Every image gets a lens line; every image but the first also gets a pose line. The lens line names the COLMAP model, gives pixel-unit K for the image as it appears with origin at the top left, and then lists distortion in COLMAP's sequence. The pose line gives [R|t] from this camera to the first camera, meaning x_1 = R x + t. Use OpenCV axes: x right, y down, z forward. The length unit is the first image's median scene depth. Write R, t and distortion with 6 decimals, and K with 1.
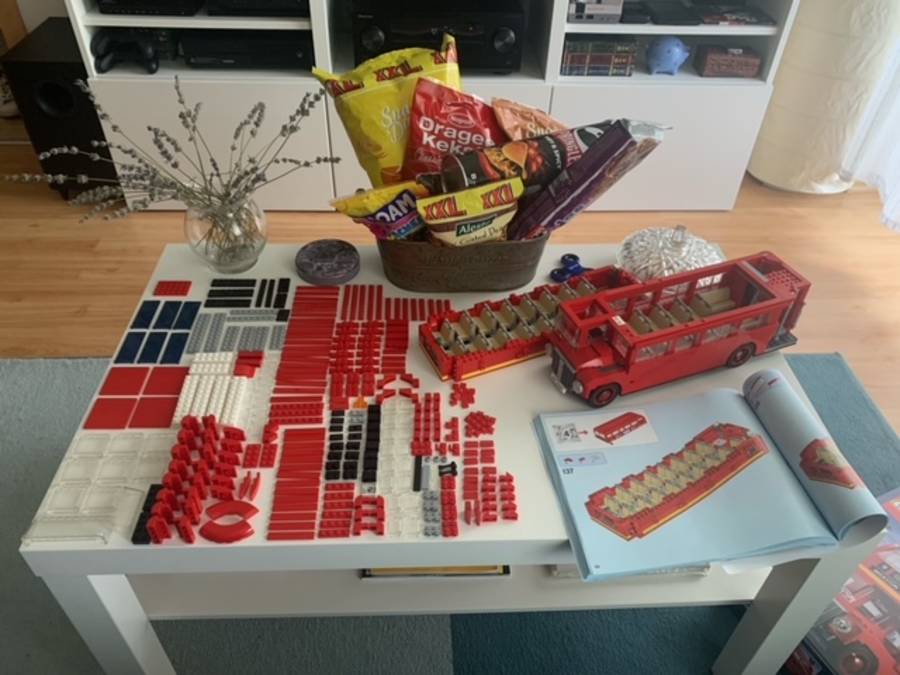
lens RADIAL K [[669.6, 0, 448.0], [0, 669.6, 337.5], [0, 0, 1]] dist [0.040518, -0.039951]
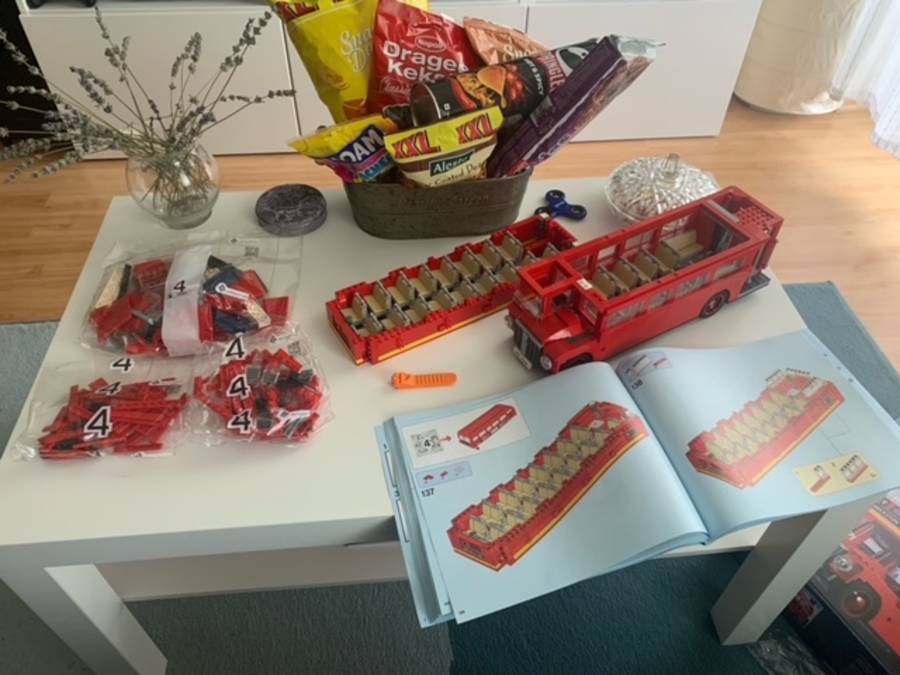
lens RADIAL K [[676.2, 0, 450.1], [0, 676.2, 332.6], [0, 0, 1]] dist [0.002357, 0.009151]
pose [[0.998636, -0.045243, 0.026056, 0.005168], [0.042948, 0.995641, 0.082790, -0.014166], [-0.029688, -0.081558, 0.996226, 0.071702]]
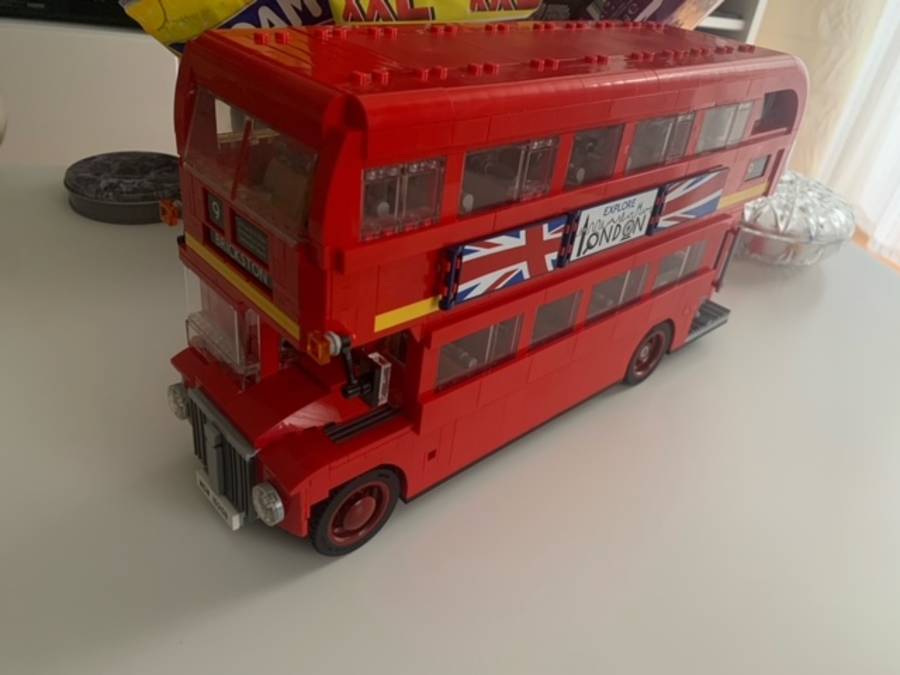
lens RADIAL K [[687.4, 0, 444.9], [0, 687.4, 333.5], [0, 0, 1]] dist [0.044522, -0.008086]
pose [[0.986592, 0.003384, 0.163168, -0.038380], [0.021008, 0.988834, -0.147532, 0.089589], [-0.161845, 0.148981, 0.975505, 0.524221]]
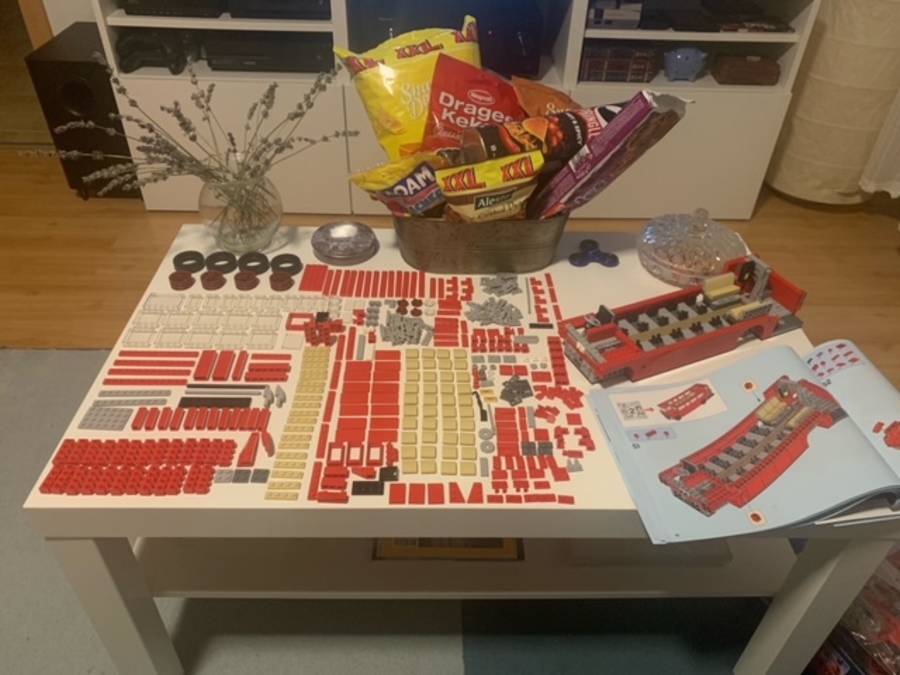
lens RADIAL K [[669.6, 0, 448.0], [0, 669.6, 337.5], [0, 0, 1]] dist [0.040518, -0.039951]
pose [[0.999720, 0.015962, -0.017478, -0.006324], [-0.016653, 0.999055, -0.040146, 0.072438], [0.016821, 0.040425, 0.999041, 0.019338]]
